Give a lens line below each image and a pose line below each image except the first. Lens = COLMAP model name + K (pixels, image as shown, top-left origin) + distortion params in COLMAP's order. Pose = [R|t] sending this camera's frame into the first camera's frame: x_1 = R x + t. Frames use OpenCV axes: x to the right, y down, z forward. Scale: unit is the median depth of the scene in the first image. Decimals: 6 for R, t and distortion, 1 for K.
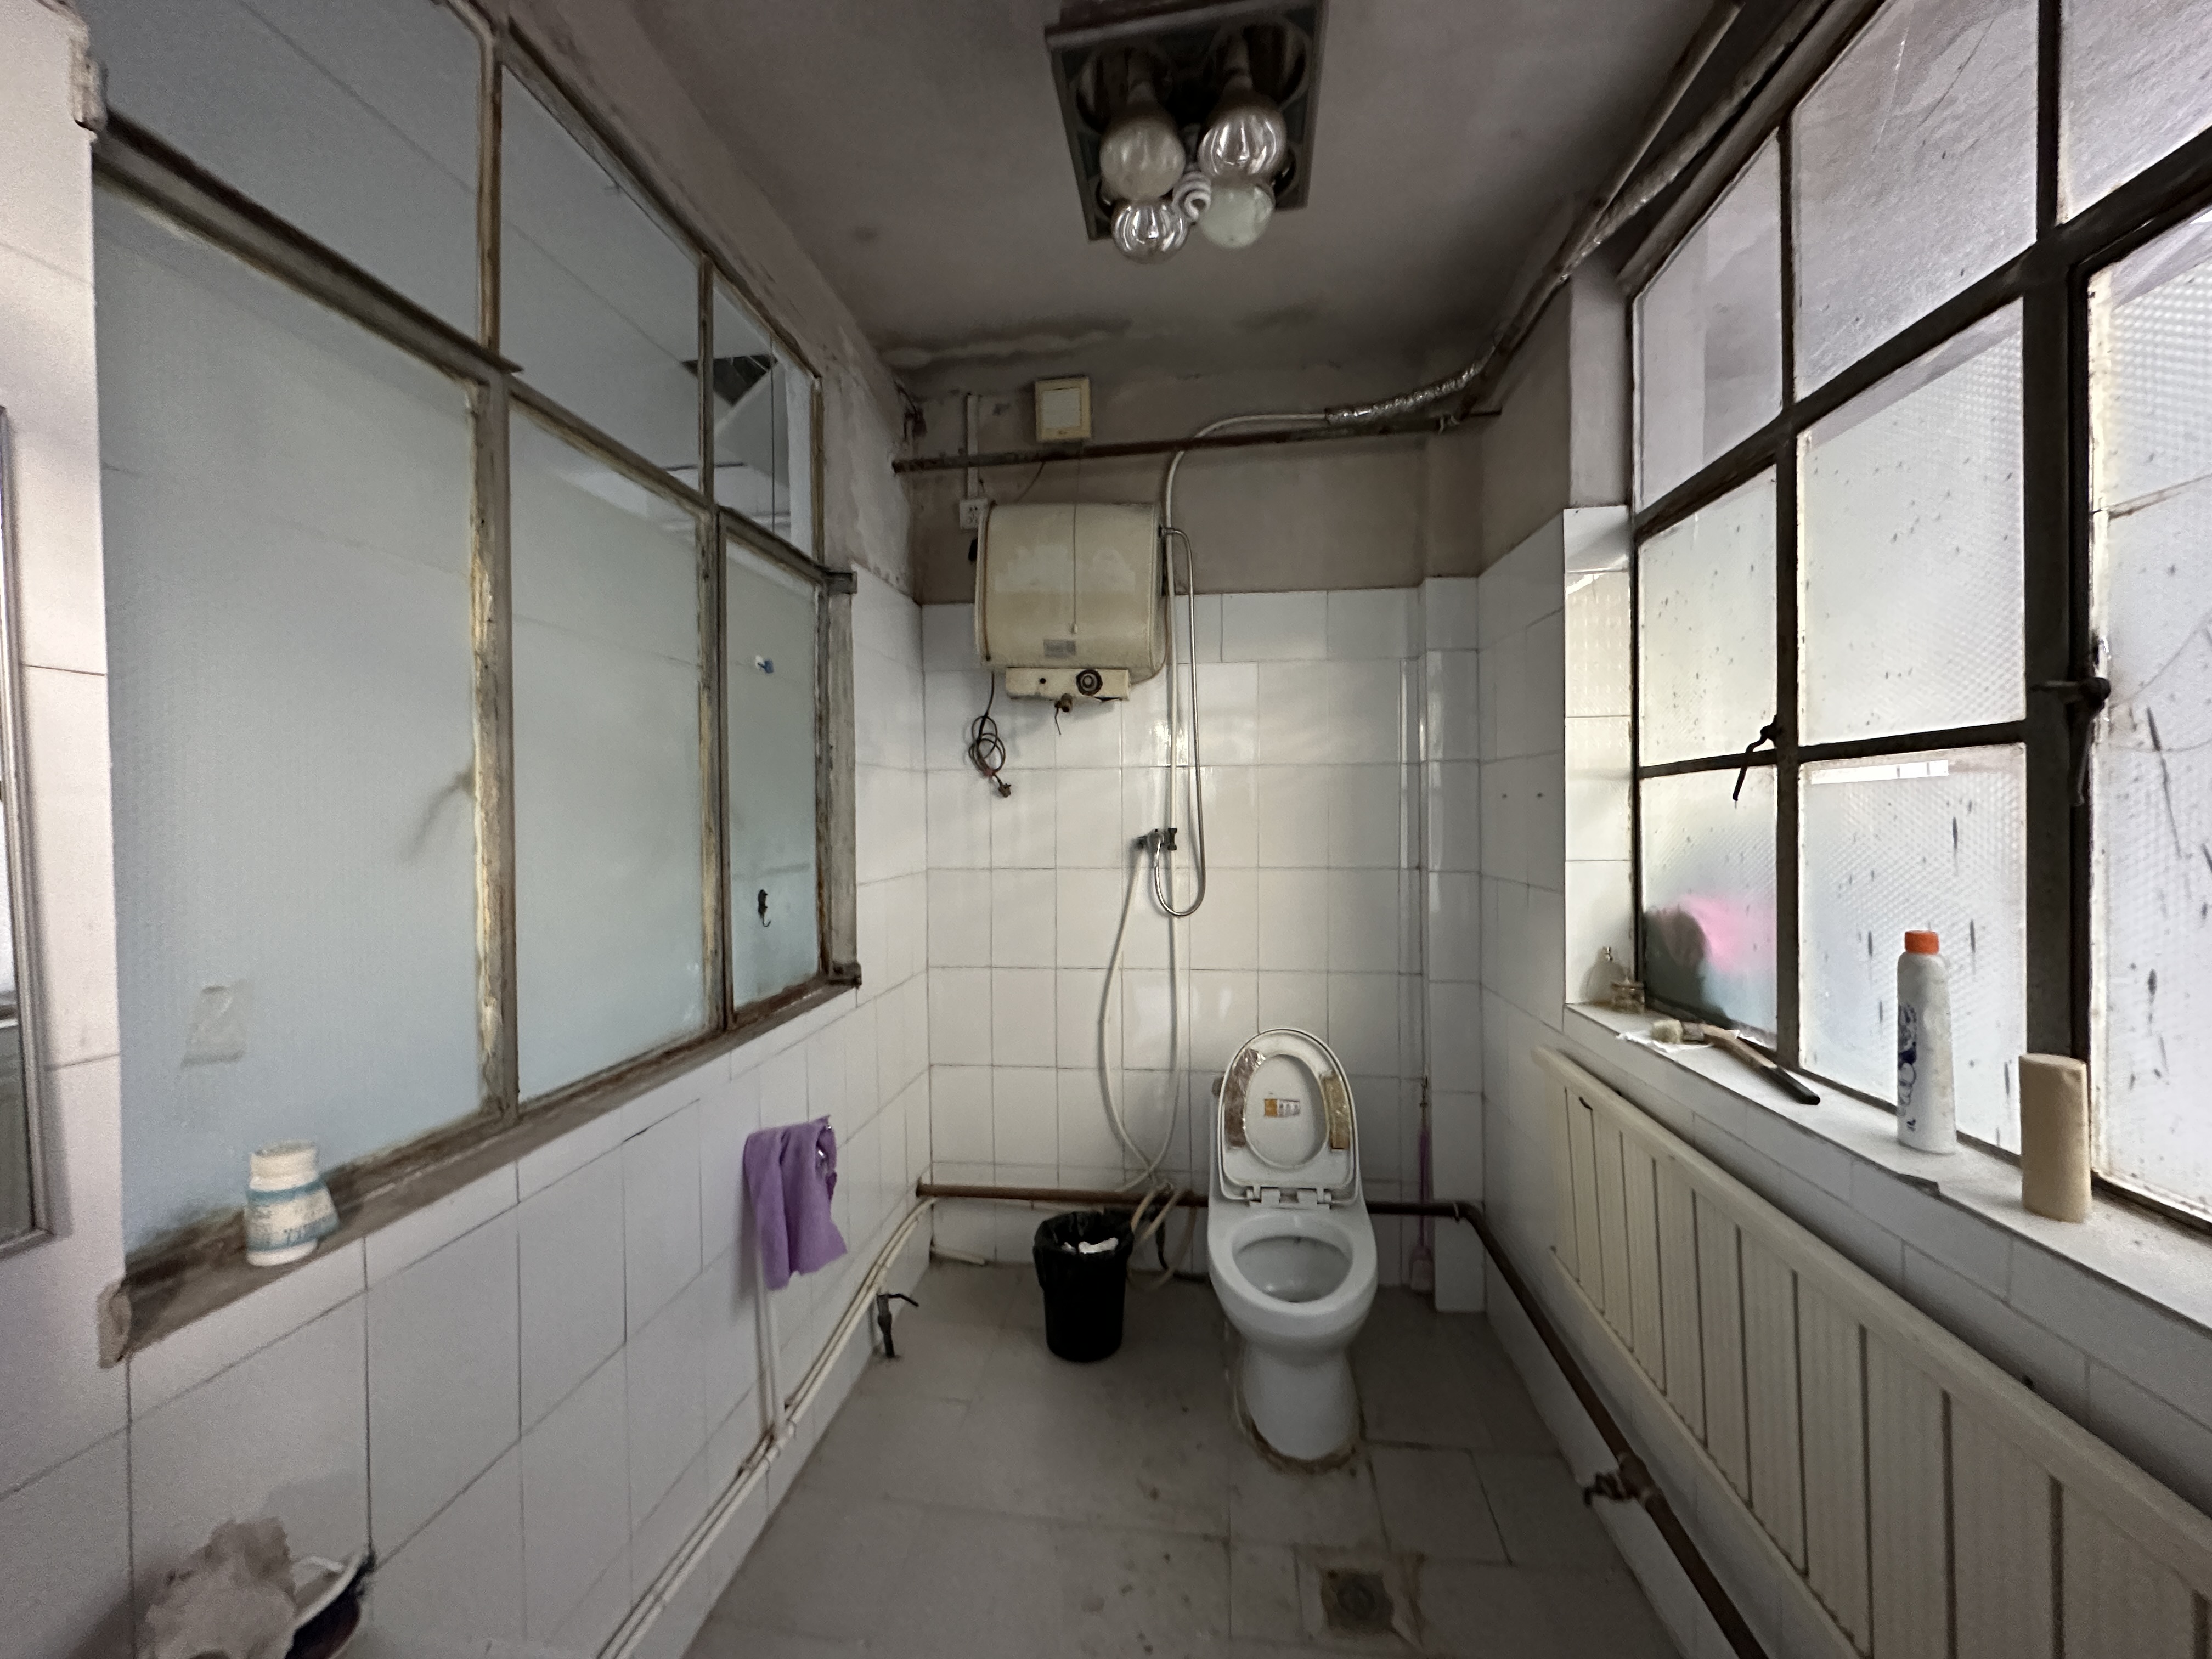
lens RADIAL K [[886.1, 0, 1103.8], [0, 886.1, 823.0], [0, 0, 1]] dist [0.001137, 0.000174]
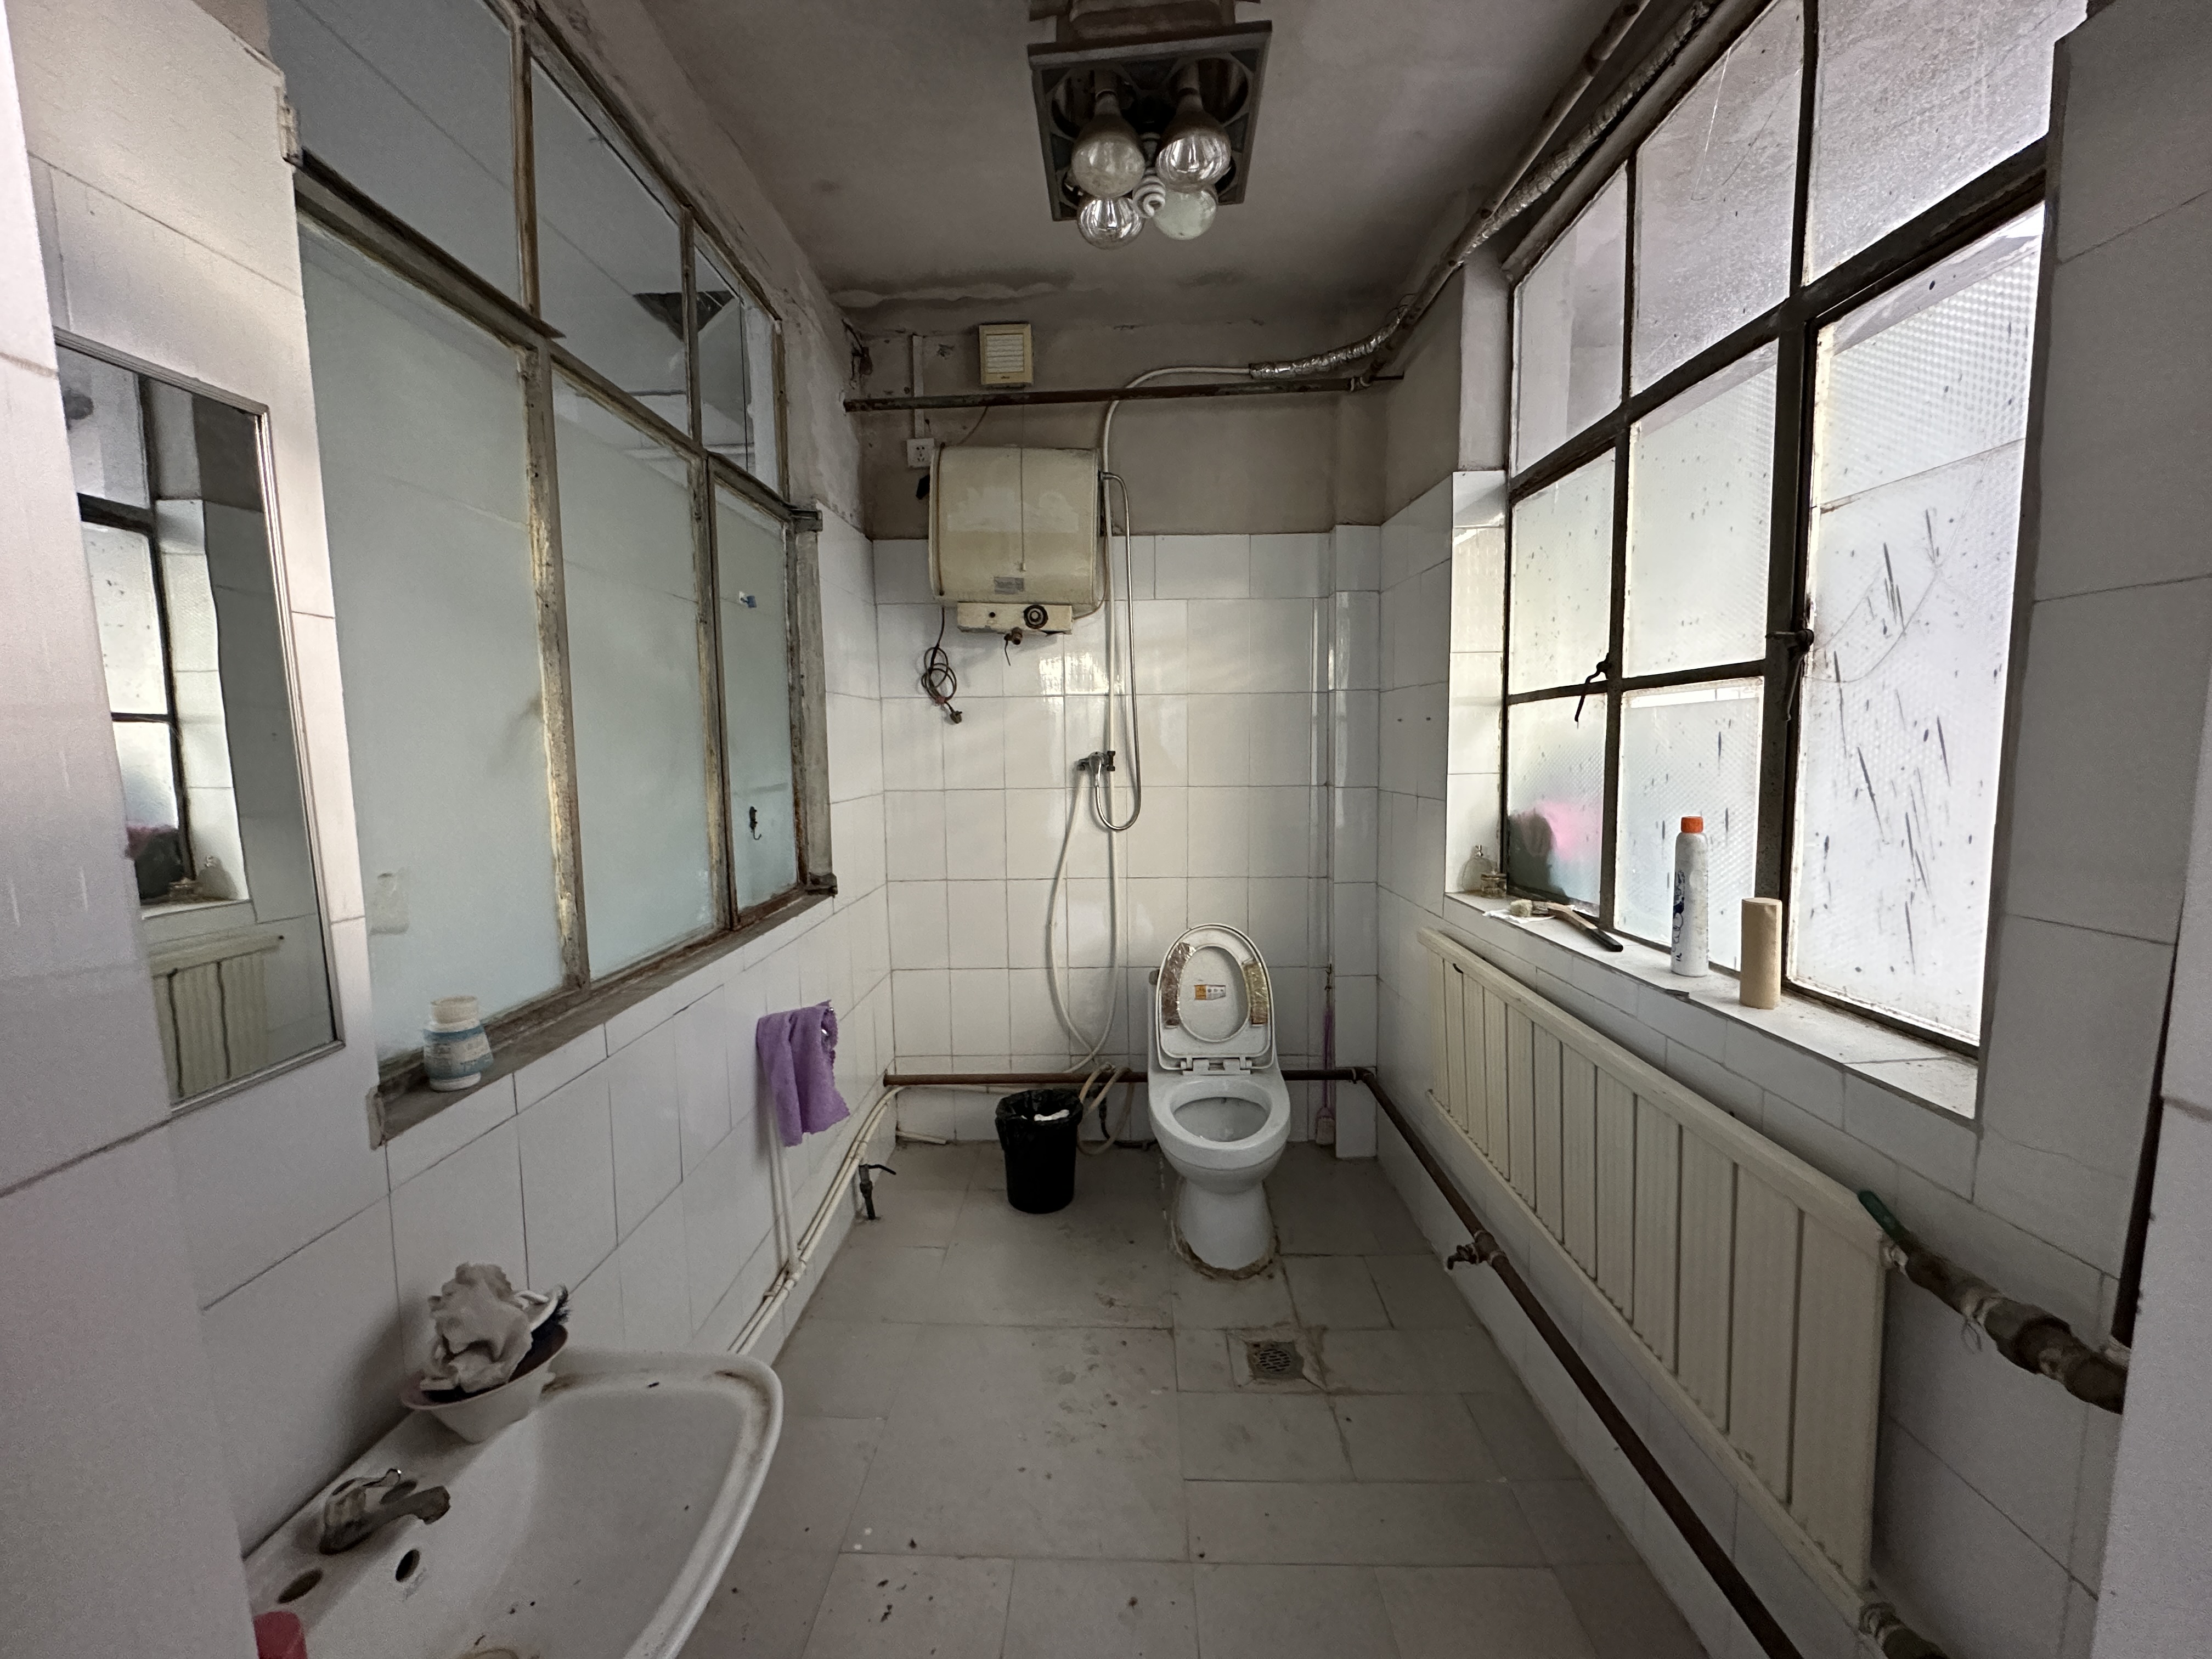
lens RADIAL K [[886.1, 0, 1106.9], [0, 886.1, 819.8], [0, 0, 1]] dist [0.001137, 0.000174]
pose [[0.994501, -0.013943, 0.103791, -0.071914], [0.006103, 0.997129, 0.075480, 0.013316], [-0.104545, -0.074432, 0.991731, -0.167118]]
